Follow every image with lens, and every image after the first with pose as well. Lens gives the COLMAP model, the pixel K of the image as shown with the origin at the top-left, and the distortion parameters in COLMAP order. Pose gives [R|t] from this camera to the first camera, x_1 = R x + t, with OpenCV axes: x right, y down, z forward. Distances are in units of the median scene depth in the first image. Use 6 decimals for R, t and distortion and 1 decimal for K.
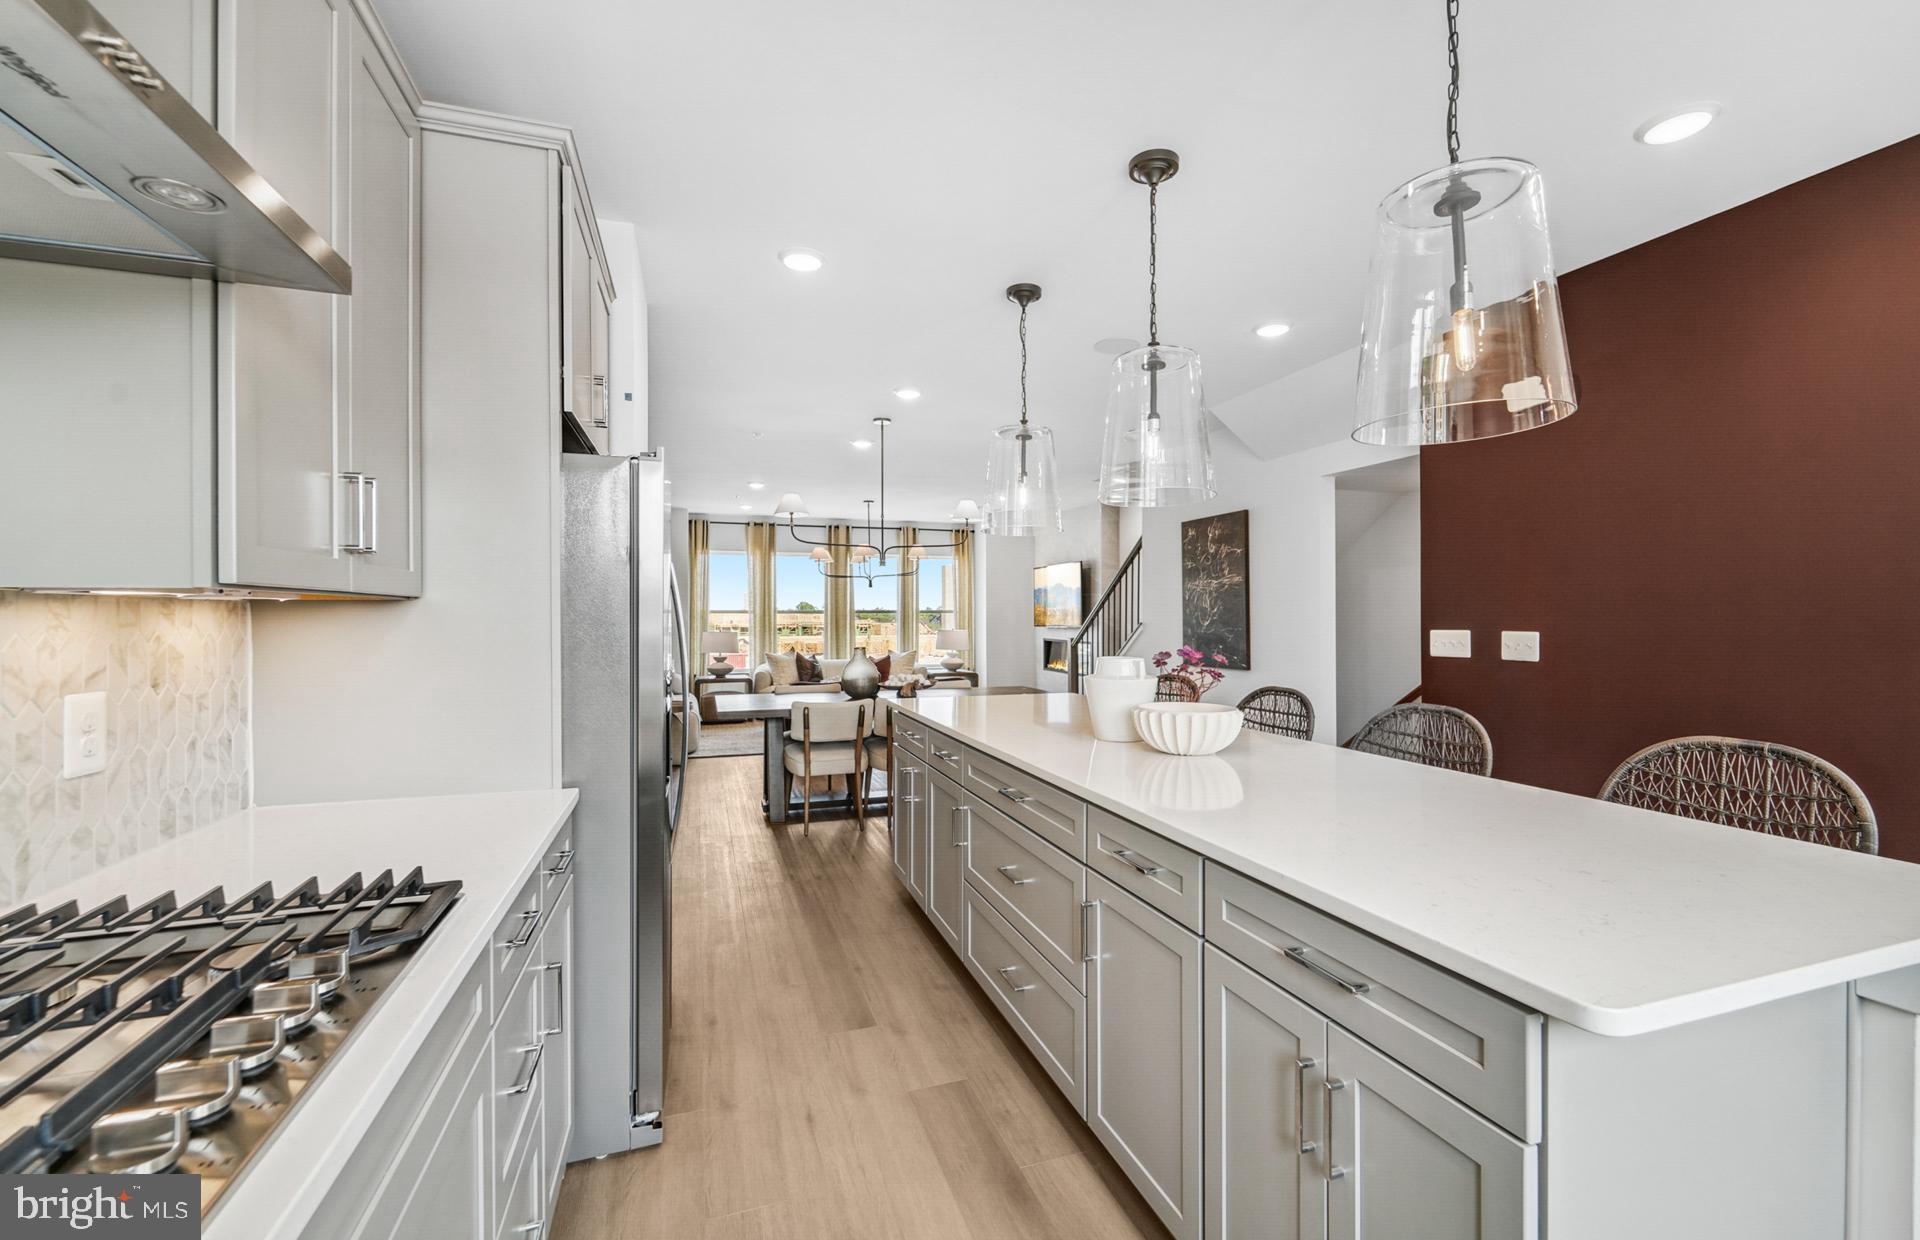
lens RADIAL K [[785.8, 0, 959.7], [0, 785.8, 619.4], [0, 0, 1]] dist [0.006555, -0.001118]
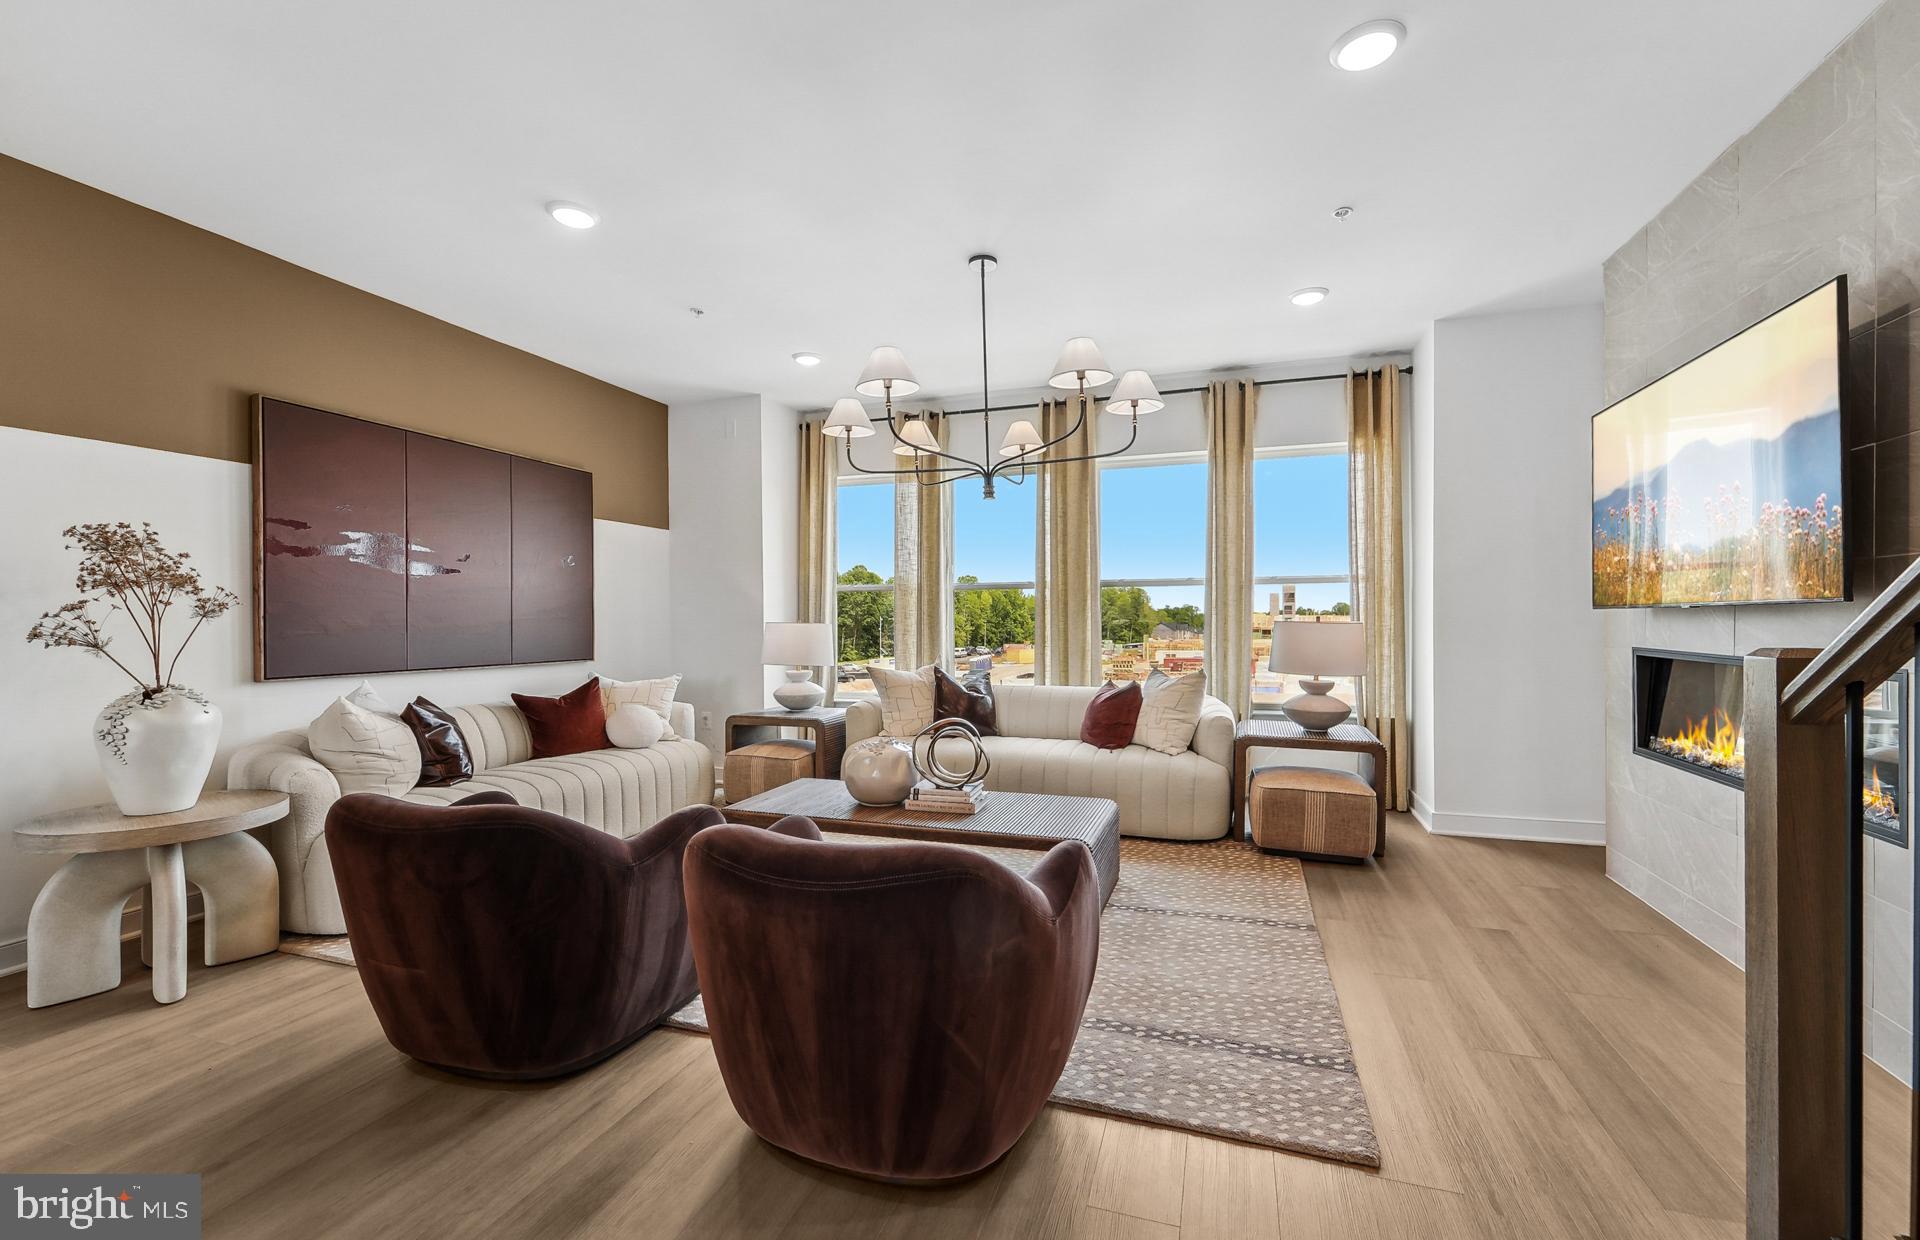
lens RADIAL K [[785.8, 0, 955.6], [0, 785.8, 617.8], [0, 0, 1]] dist [0.006555, -0.001118]
pose [[0.798249, -0.003925, -0.602315, 0.082689], [0.001123, 0.999987, -0.005029, 0.014377], [0.602327, 0.003338, 0.798242, 0.615686]]
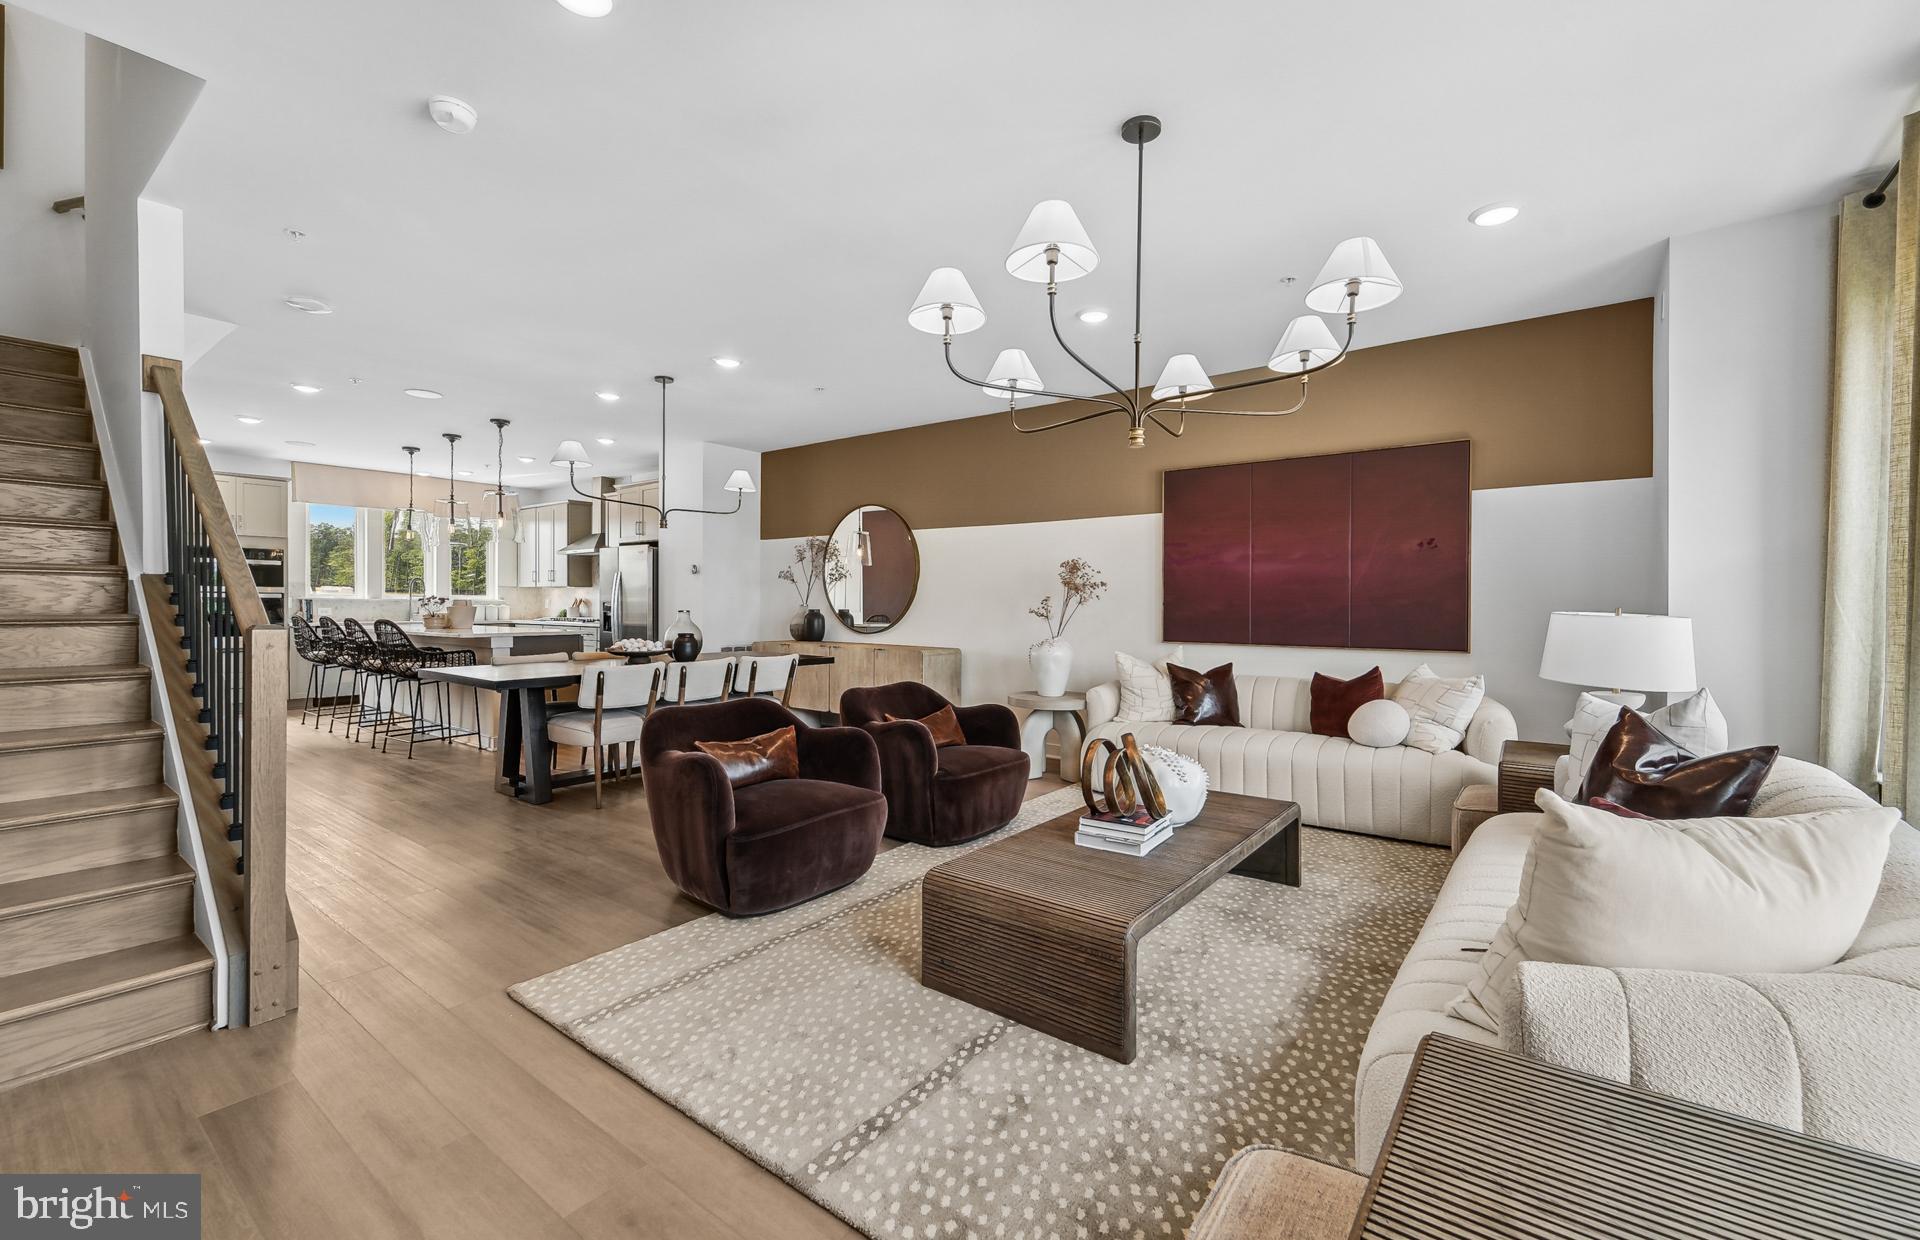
lens RADIAL K [[785.8, 0, 958.4], [0, 785.8, 610.7], [0, 0, 1]] dist [0.006555, -0.001118]
pose [[-0.823320, -0.000334, -0.567577, 0.076792], [-0.007271, 0.999924, 0.009958, 0.011883], [0.567531, 0.012326, -0.823260, 1.041302]]
